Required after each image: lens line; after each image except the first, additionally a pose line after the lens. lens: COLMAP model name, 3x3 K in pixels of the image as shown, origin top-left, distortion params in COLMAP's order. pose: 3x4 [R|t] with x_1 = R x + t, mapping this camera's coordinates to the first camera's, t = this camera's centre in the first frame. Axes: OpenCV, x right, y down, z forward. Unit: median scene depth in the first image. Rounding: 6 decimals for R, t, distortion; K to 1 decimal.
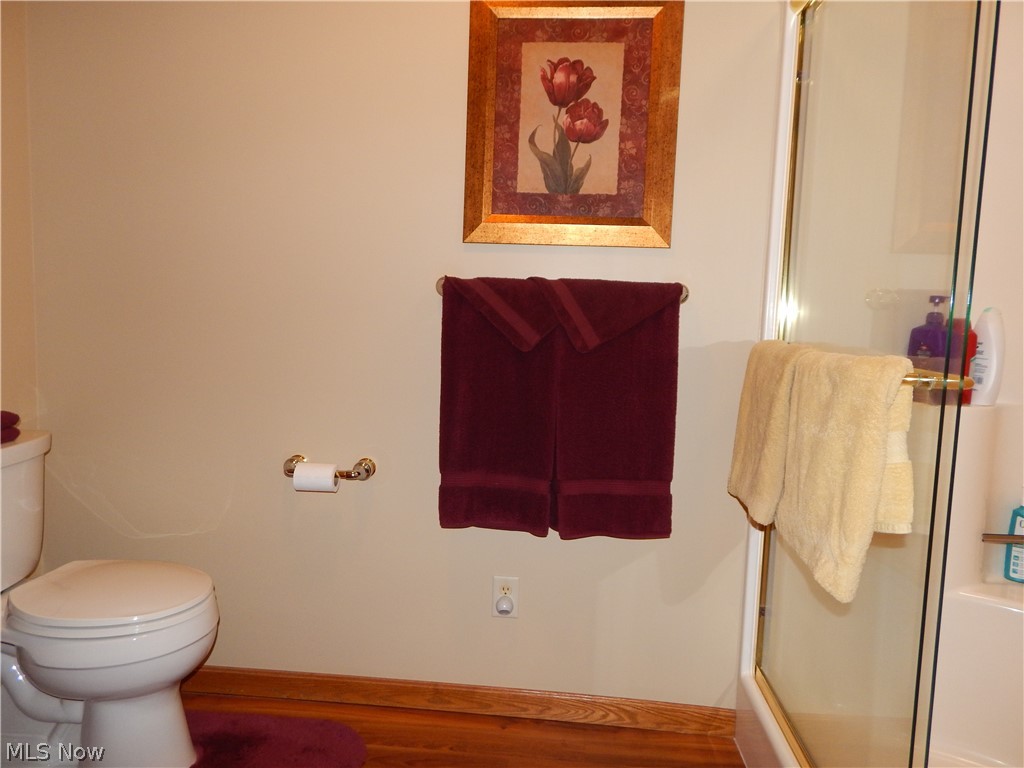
lens RADIAL K [[692.6, 0, 513.0], [0, 692.6, 378.9], [0, 0, 1]] dist [0.027450, -0.015368]
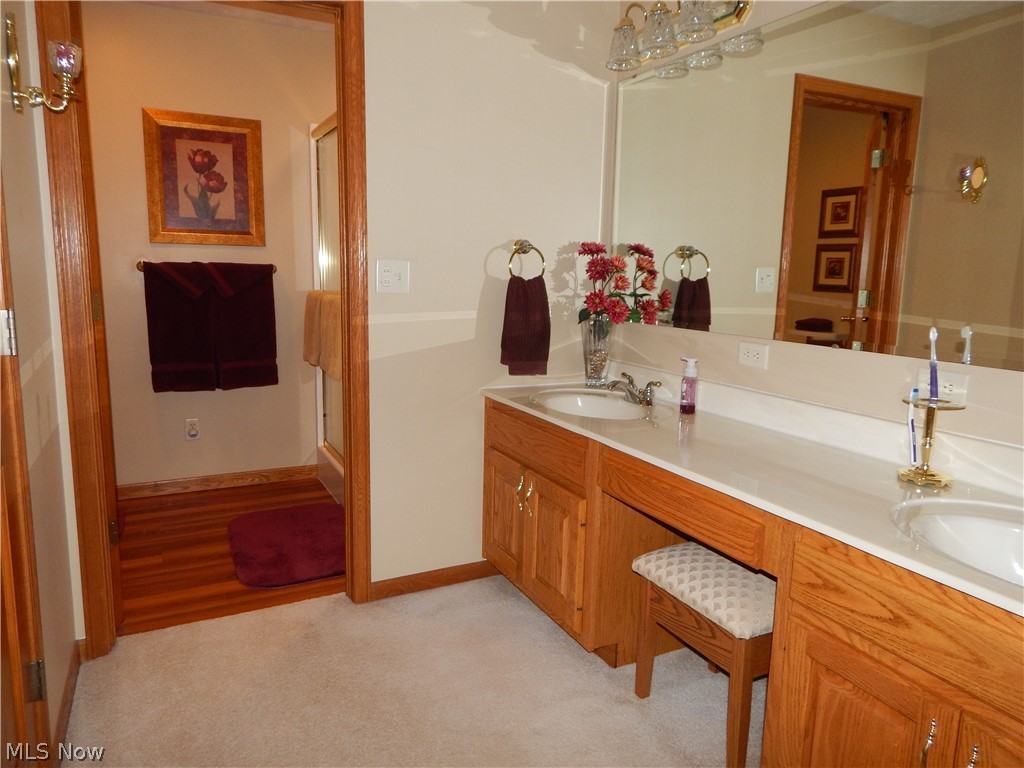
lens RADIAL K [[692.6, 0, 513.0], [0, 692.6, 378.9], [0, 0, 1]] dist [0.027450, -0.015368]
pose [[0.853425, -0.099921, 0.511549, -0.244117], [0.056180, 0.993369, 0.100310, 0.037255], [-0.518180, -0.056869, 0.853379, -1.176631]]
